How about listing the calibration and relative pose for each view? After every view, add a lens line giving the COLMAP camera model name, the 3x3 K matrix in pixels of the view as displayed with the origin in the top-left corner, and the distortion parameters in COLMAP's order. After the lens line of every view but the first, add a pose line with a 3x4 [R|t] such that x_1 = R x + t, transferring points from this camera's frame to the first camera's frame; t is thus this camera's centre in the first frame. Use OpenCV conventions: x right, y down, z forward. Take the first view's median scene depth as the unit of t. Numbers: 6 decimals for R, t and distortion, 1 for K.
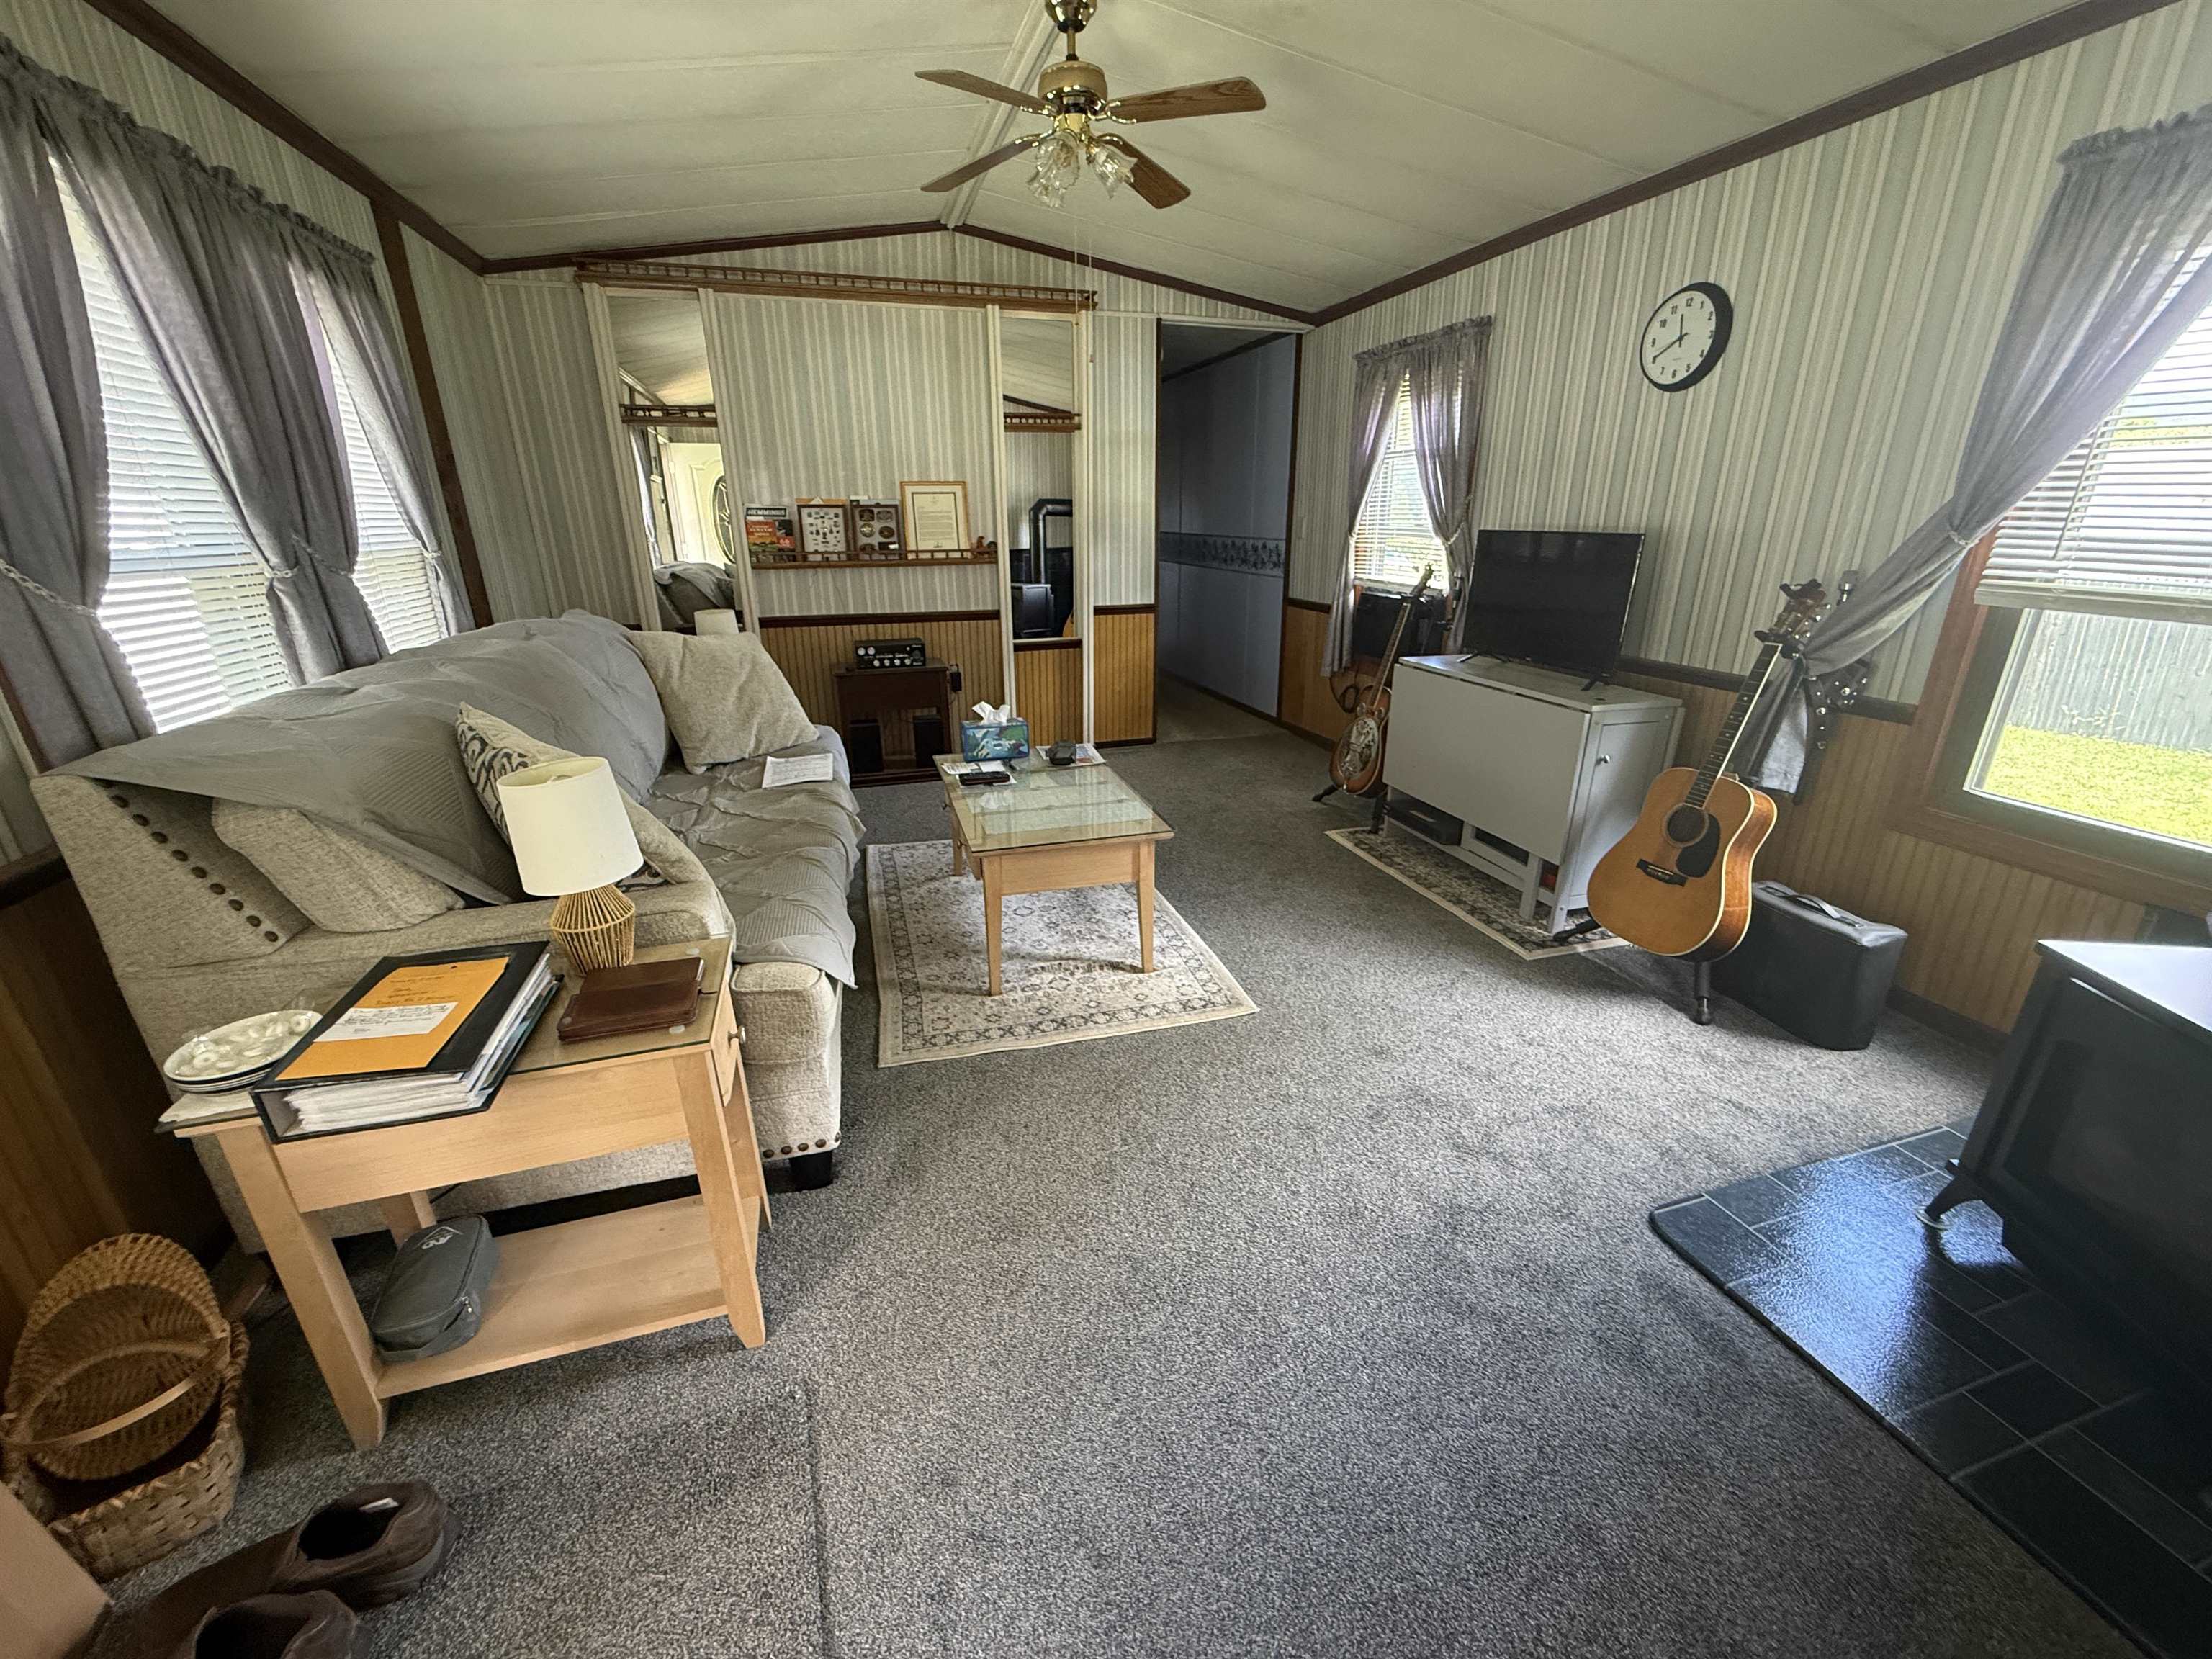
lens RADIAL K [[883.4, 0, 1105.4], [0, 883.4, 828.7], [0, 0, 1]] dist [-0.000137, -0.000558]
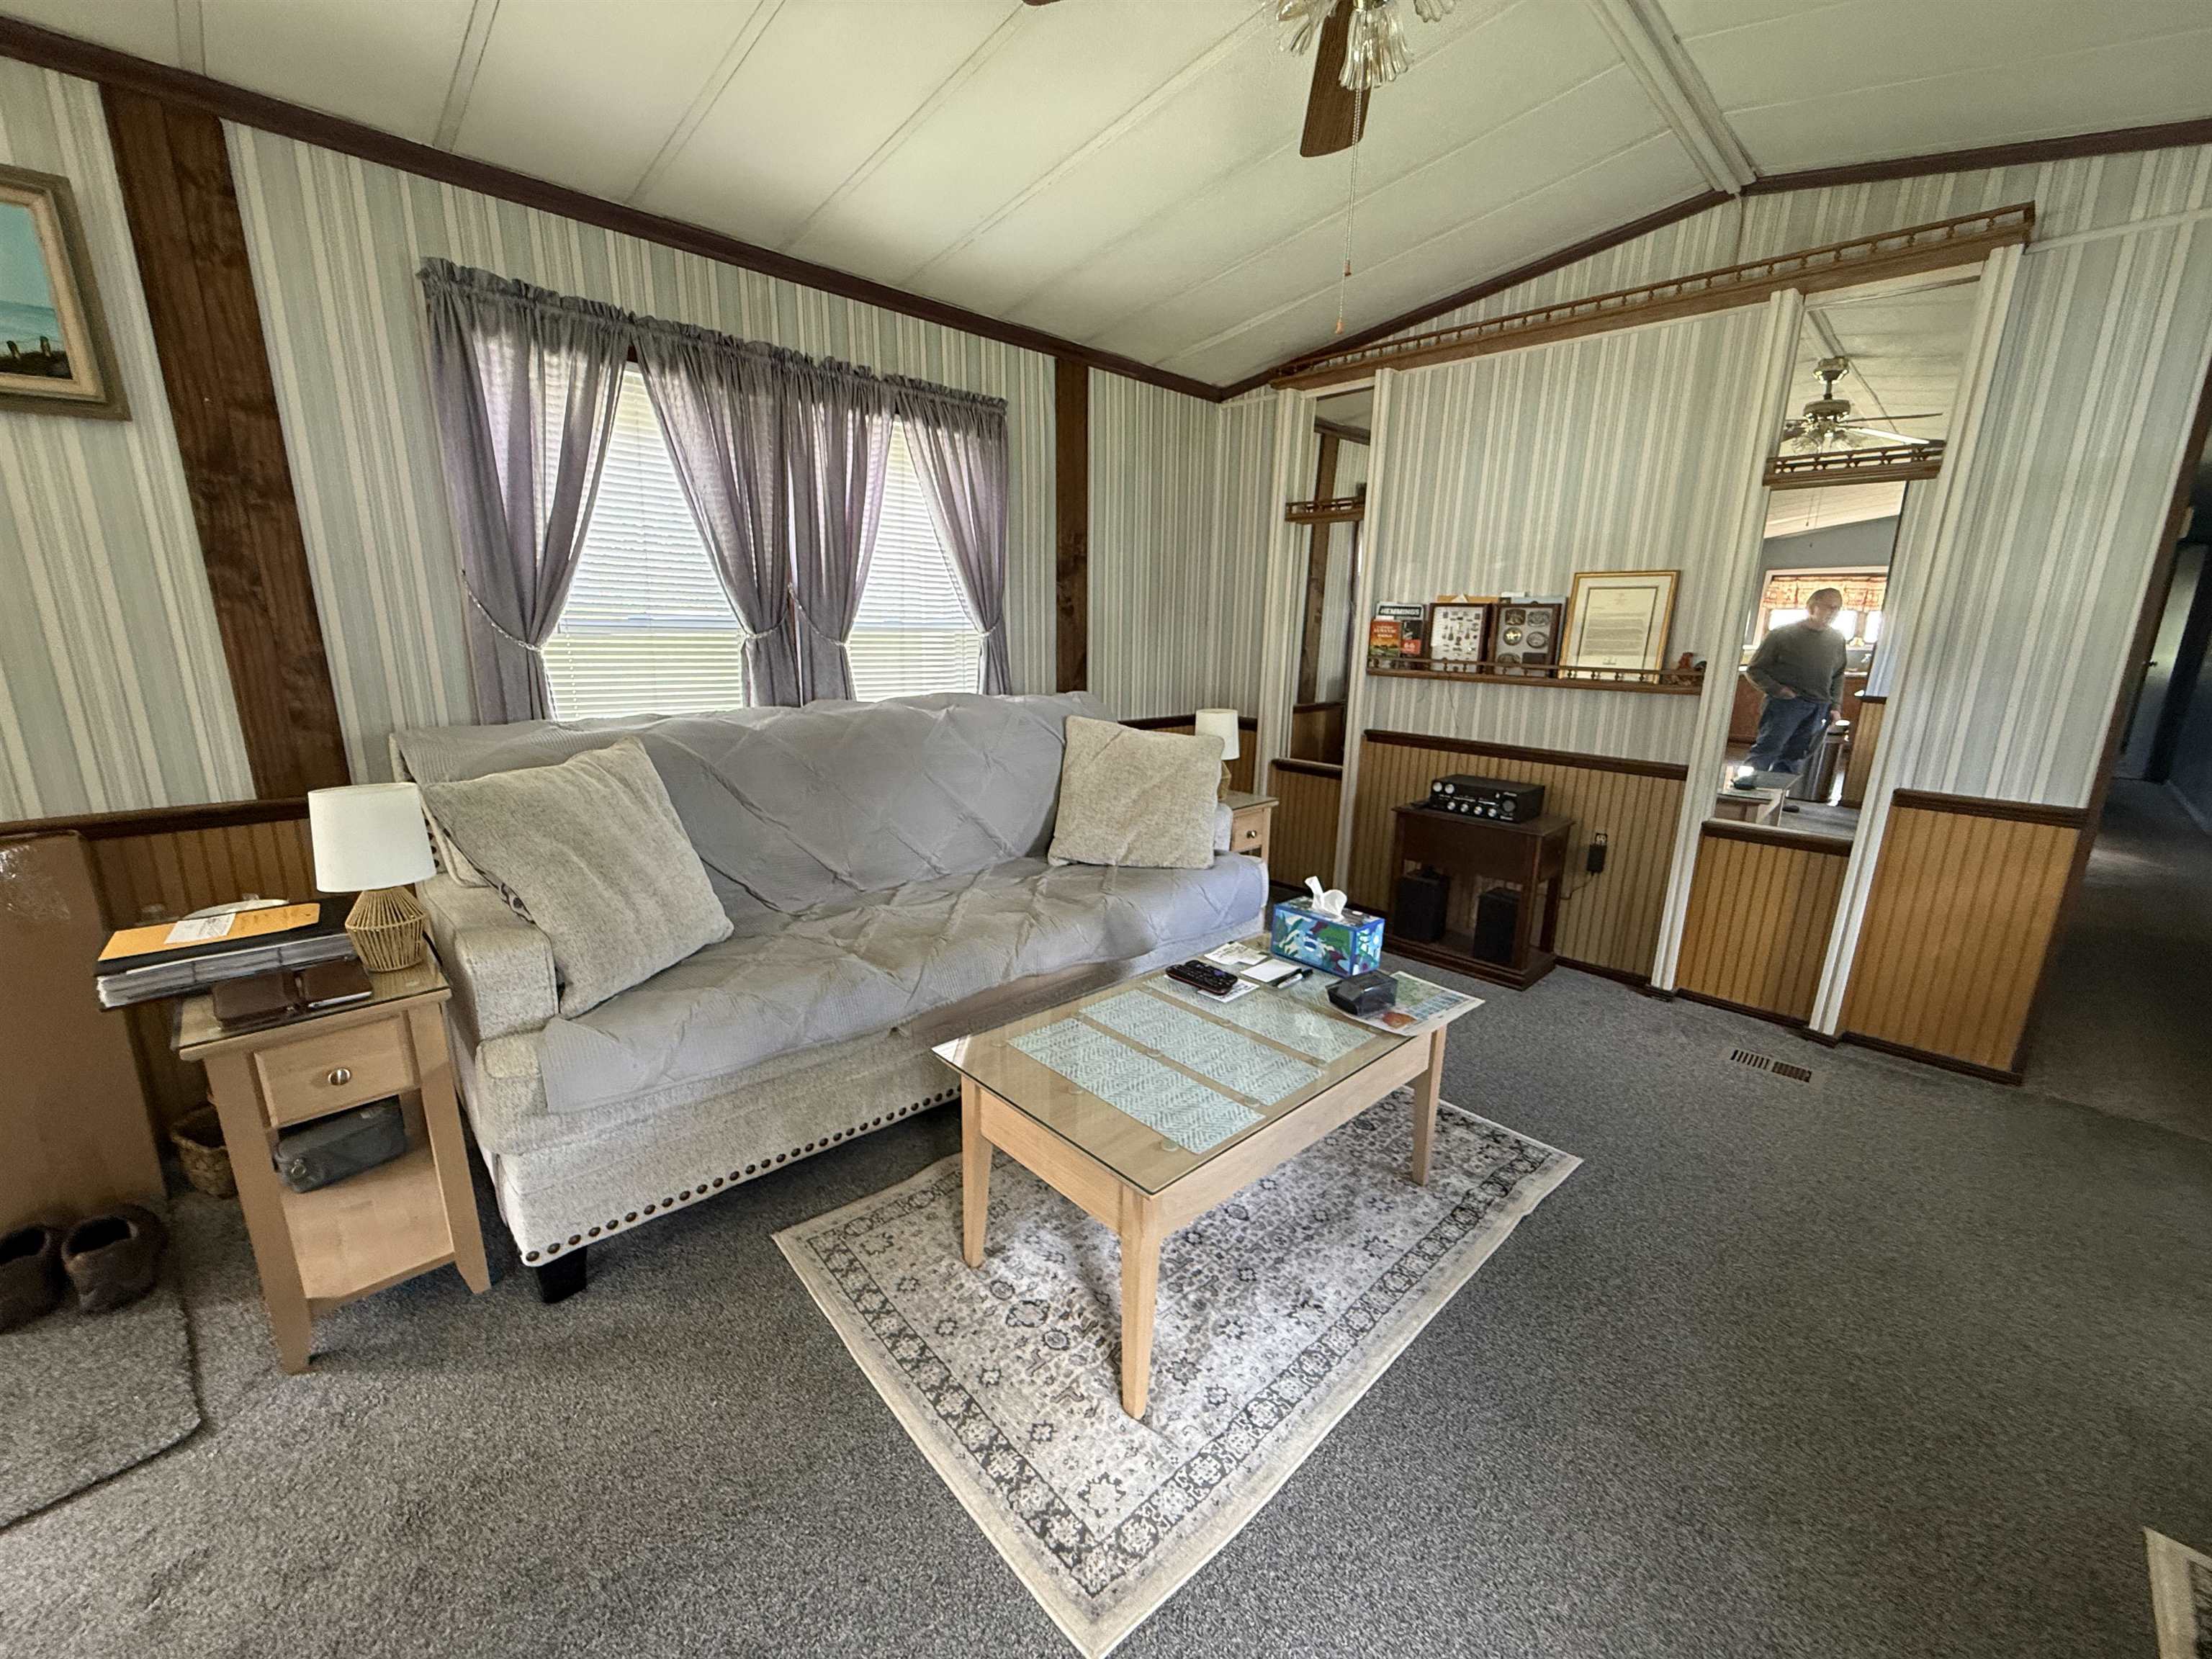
lens RADIAL K [[883.4, 0, 1095.3], [0, 883.4, 829.4], [0, 0, 1]] dist [-0.000137, -0.000558]
pose [[0.457194, 0.220148, -0.861689, 0.255693], [-0.321729, 0.944202, 0.070526, -0.123136], [0.829135, 0.244986, 0.502511, 0.372887]]
